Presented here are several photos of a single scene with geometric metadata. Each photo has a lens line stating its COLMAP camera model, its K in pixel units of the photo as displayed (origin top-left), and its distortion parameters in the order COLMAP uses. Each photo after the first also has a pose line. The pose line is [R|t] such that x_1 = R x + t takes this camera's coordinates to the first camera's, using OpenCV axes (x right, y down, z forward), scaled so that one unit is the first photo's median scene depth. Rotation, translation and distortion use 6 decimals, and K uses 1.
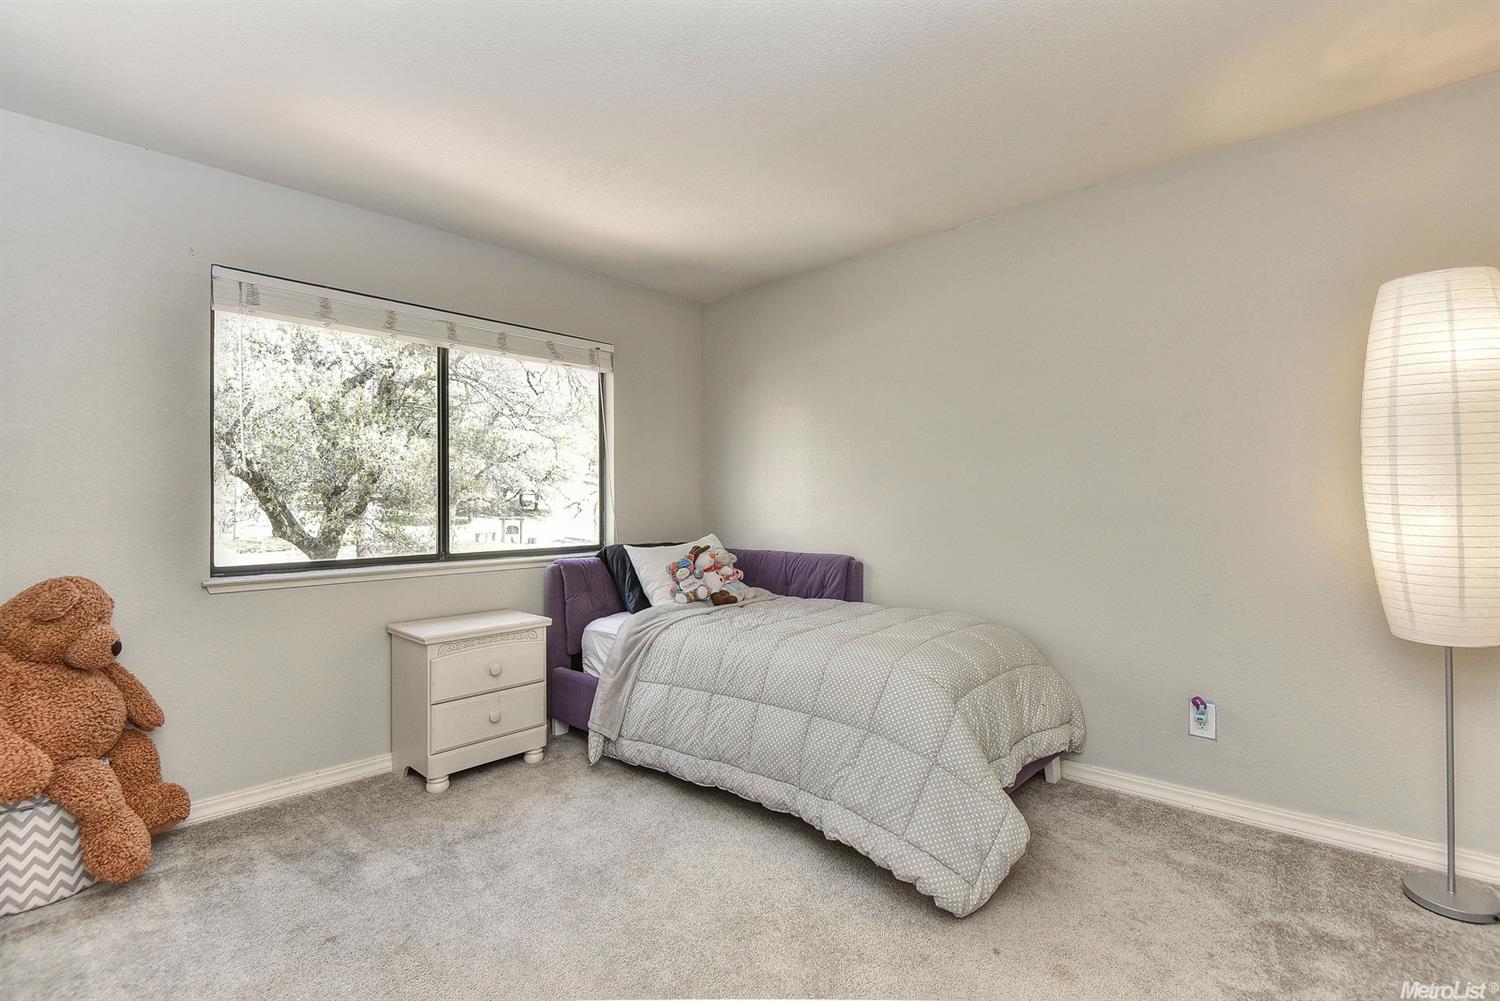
lens RADIAL K [[709.9, 0, 750.0], [0, 709.9, 500.5], [0, 0, 1]] dist [-0.014486, -0.000138]
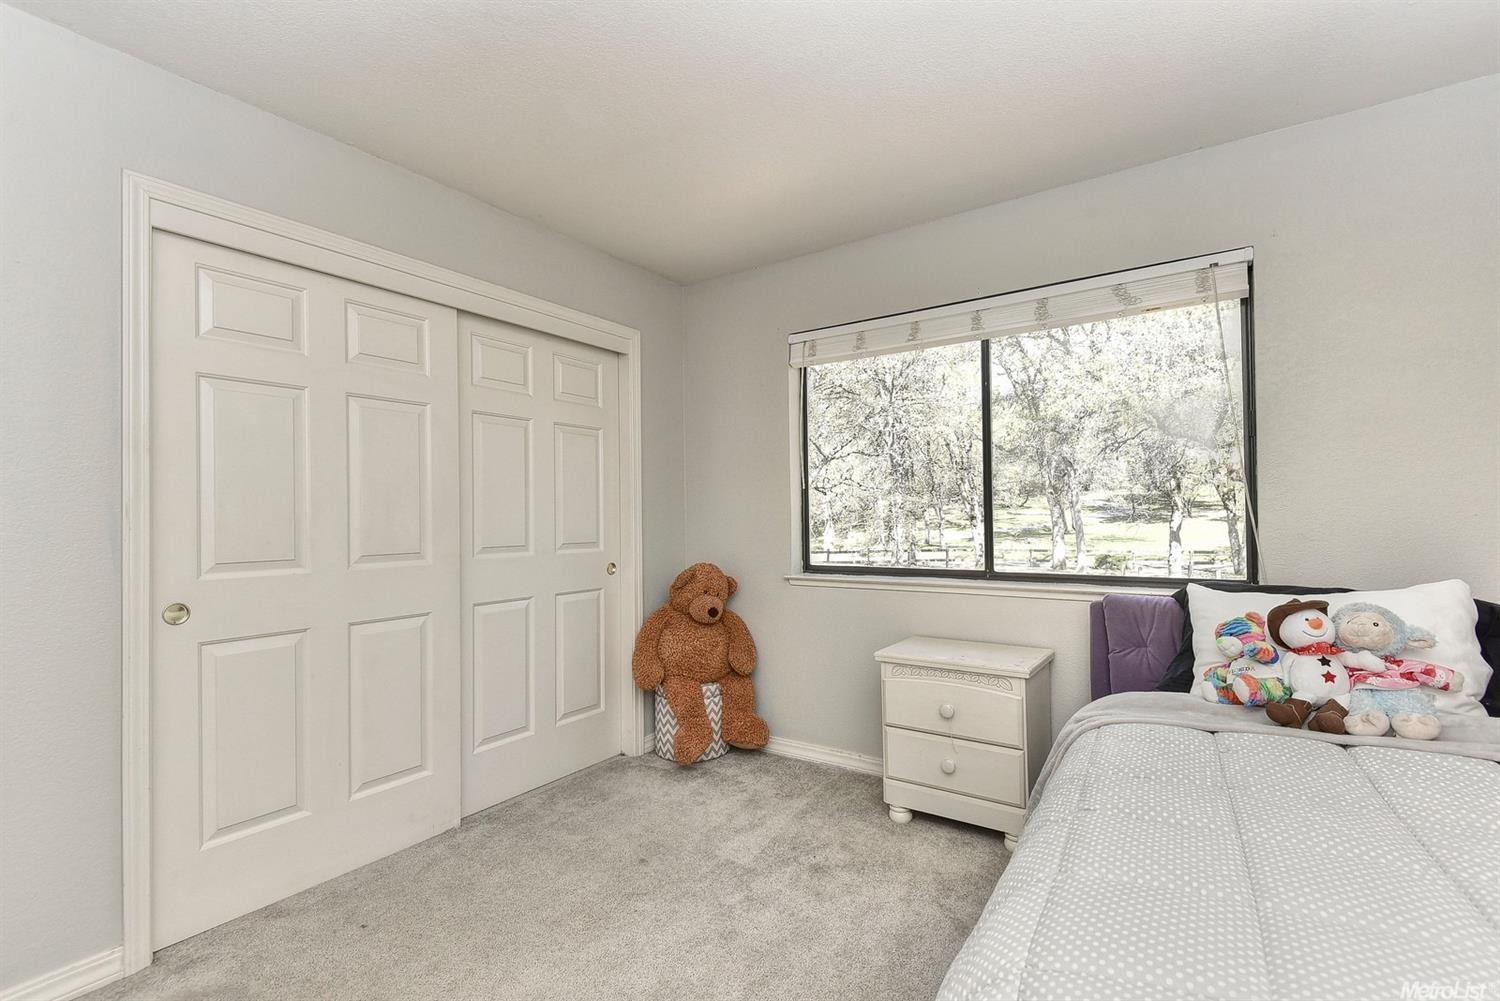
lens RADIAL K [[686.0, 0, 750.0], [0, 686.0, 500.5], [0, 0, 1]] dist [-0.000723, 0.000060]
pose [[0.136208, -0.014845, -0.990569, 0.468653], [0.013679, 0.999821, -0.013103, -0.008163], [0.990586, -0.011765, 0.136387, 0.713698]]
